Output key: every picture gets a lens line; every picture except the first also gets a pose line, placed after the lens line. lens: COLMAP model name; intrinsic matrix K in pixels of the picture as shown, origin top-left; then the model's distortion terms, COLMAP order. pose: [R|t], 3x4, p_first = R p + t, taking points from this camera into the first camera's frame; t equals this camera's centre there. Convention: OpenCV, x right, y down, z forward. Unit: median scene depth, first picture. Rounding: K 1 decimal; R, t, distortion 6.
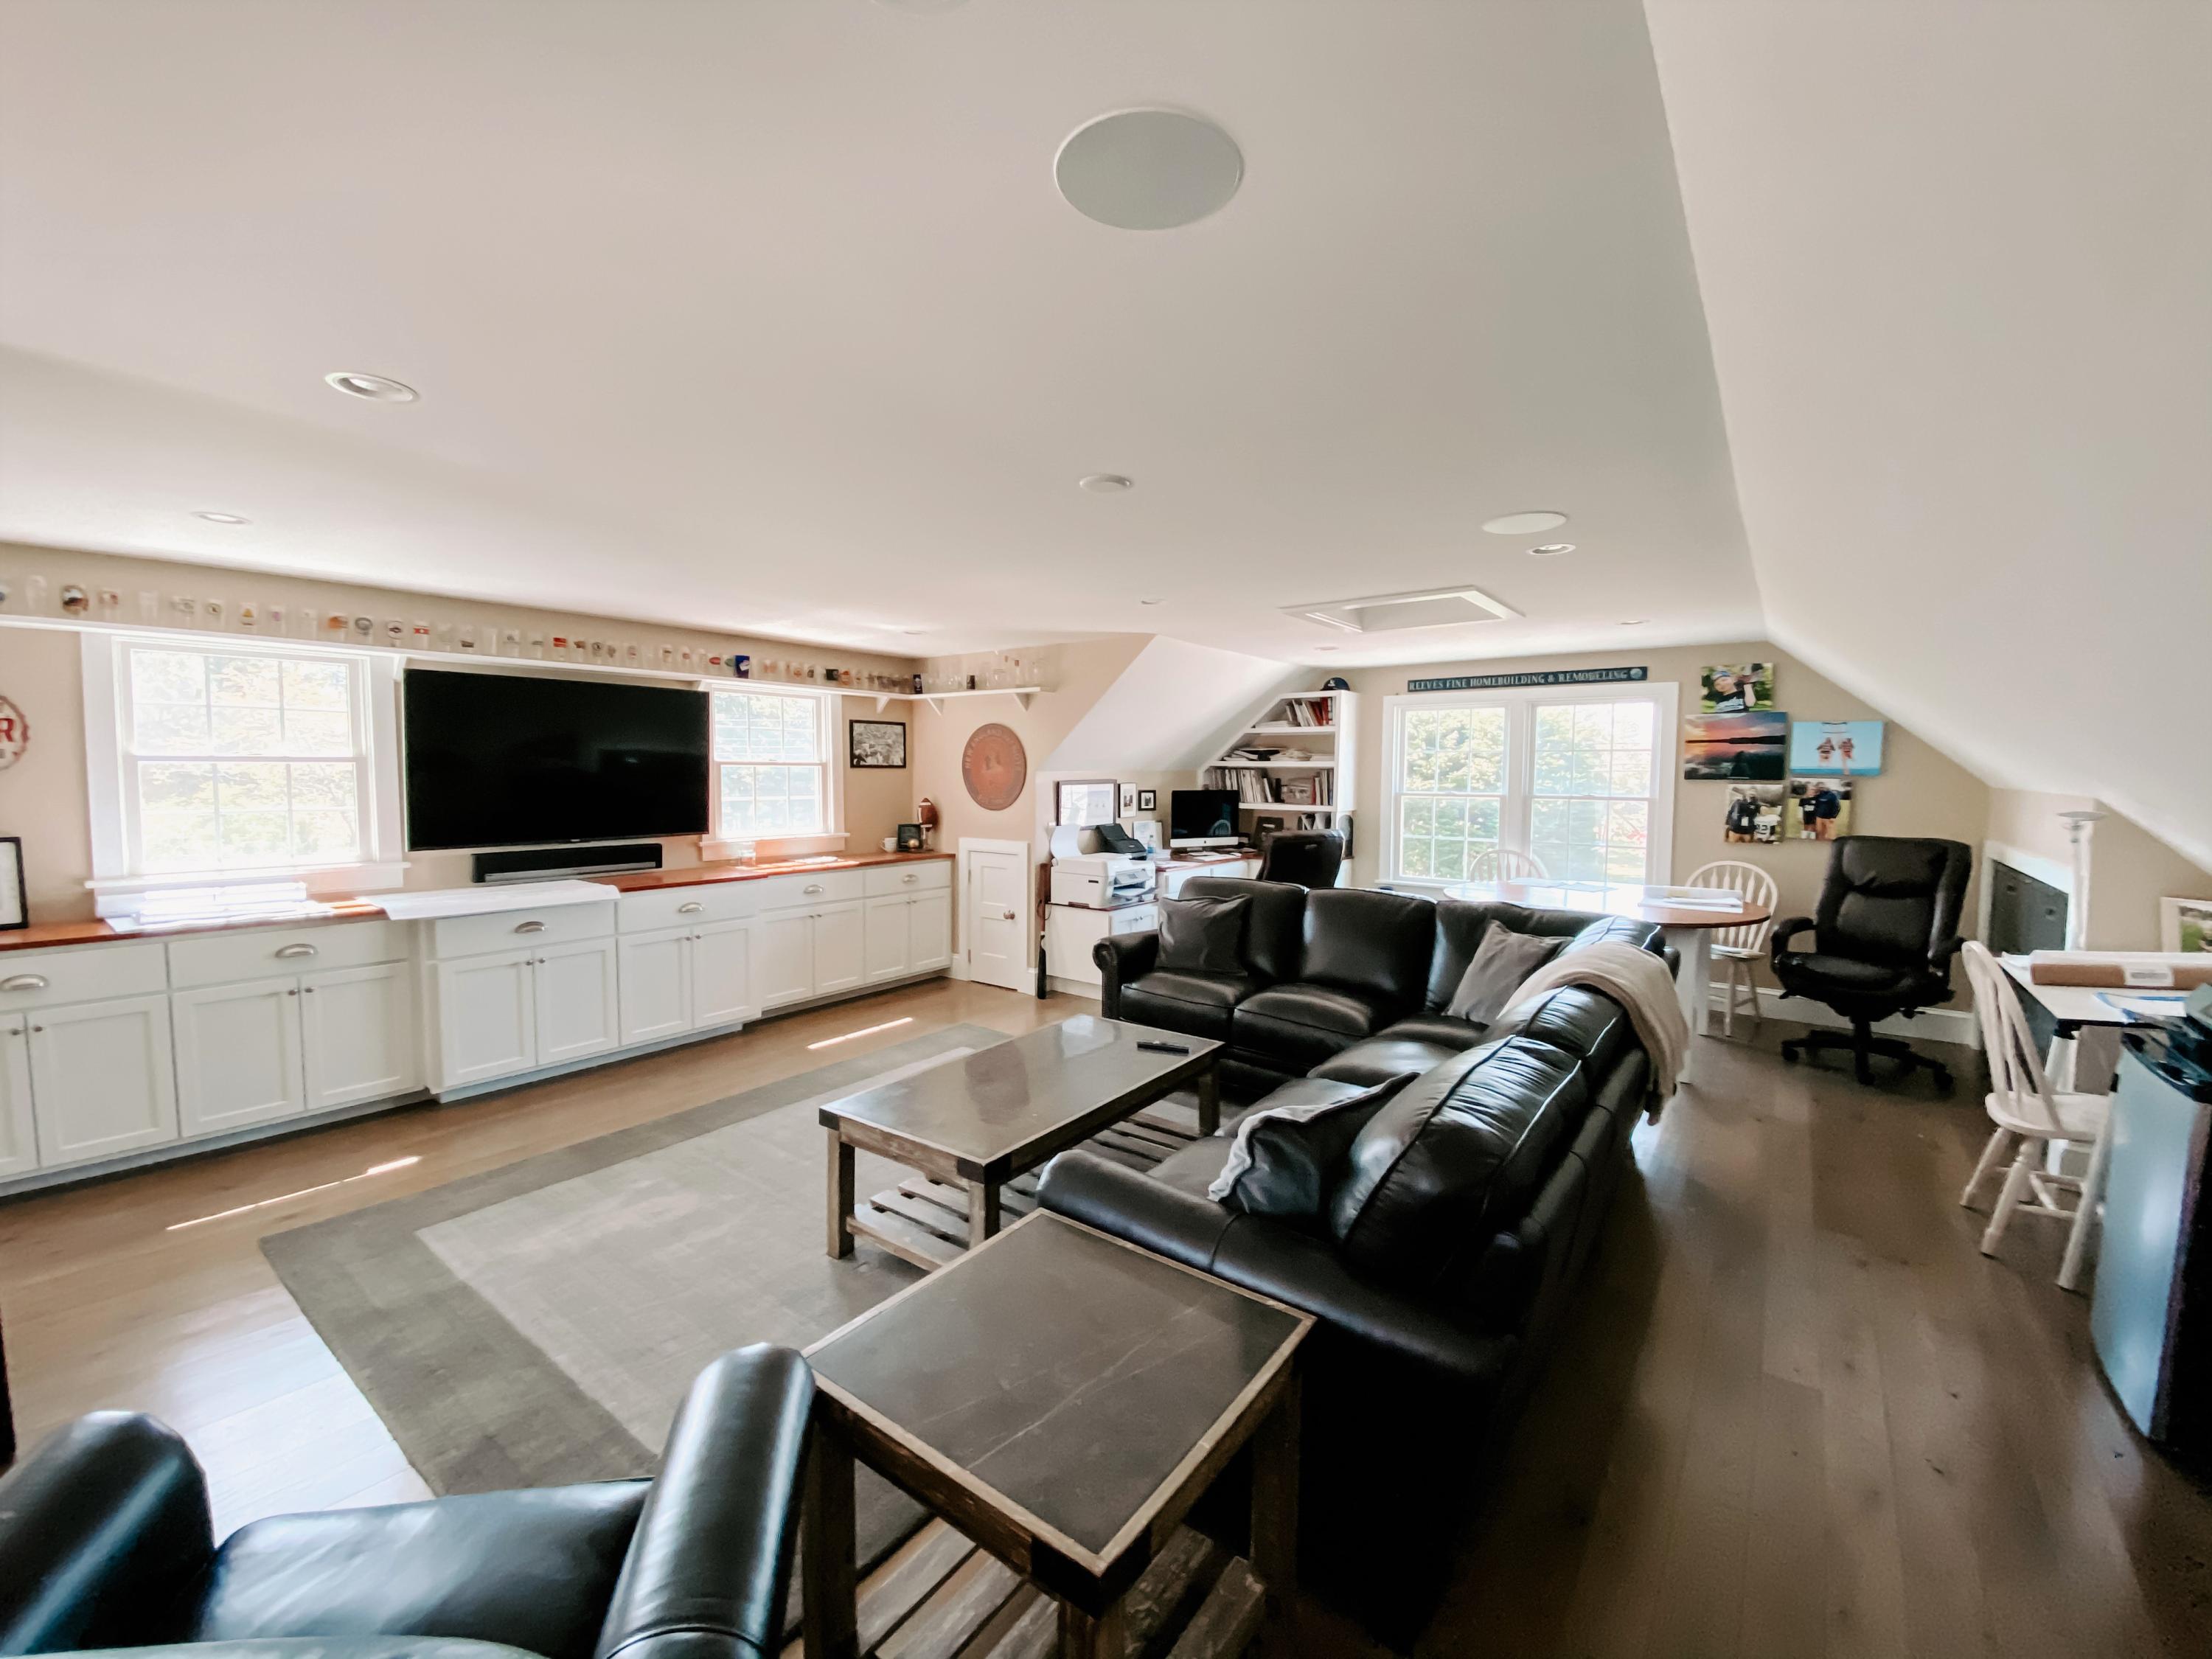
lens RADIAL K [[894.3, 0, 1106.0], [0, 894.3, 829.5], [0, 0, 1]] dist [-0.000103, -0.000037]
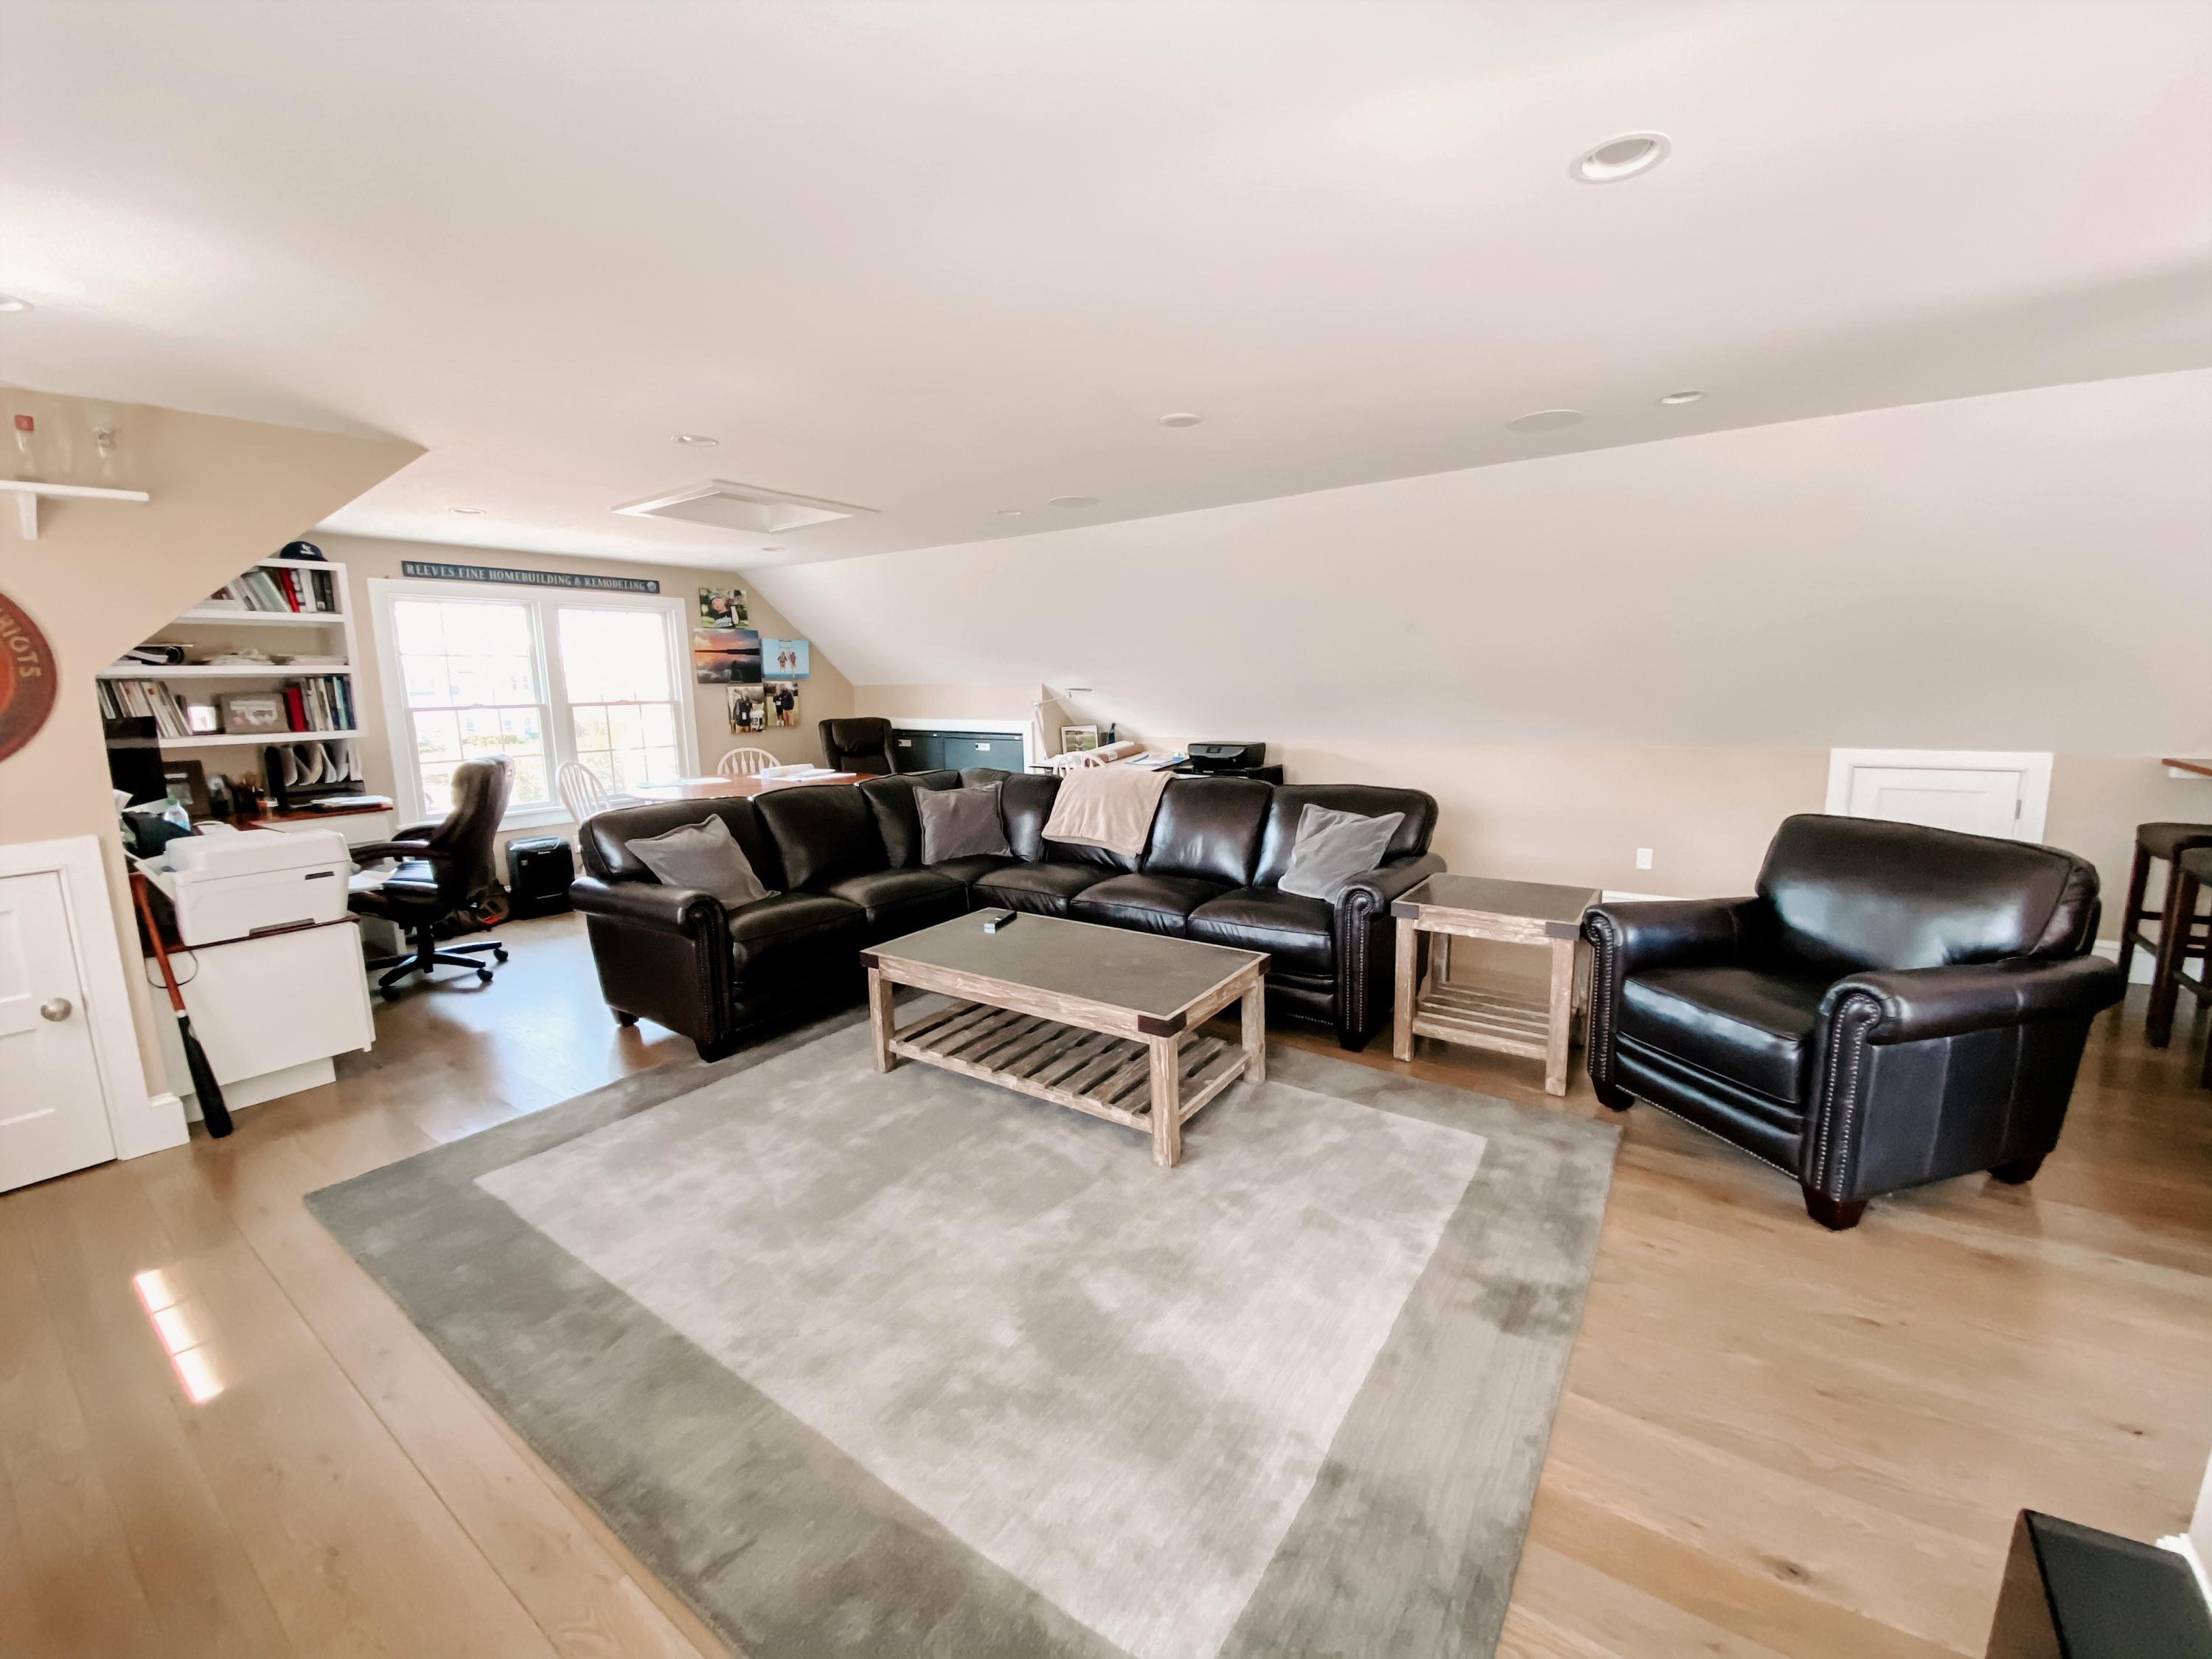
lens RADIAL K [[894.3, 0, 1106.0], [0, 894.3, 829.5], [0, 0, 1]] dist [-0.000103, -0.000037]
pose [[-0.039498, -0.168433, 0.984921, -0.588680], [0.080717, 0.981931, 0.171159, -0.026665], [-0.995954, 0.086261, -0.025189, 0.530743]]
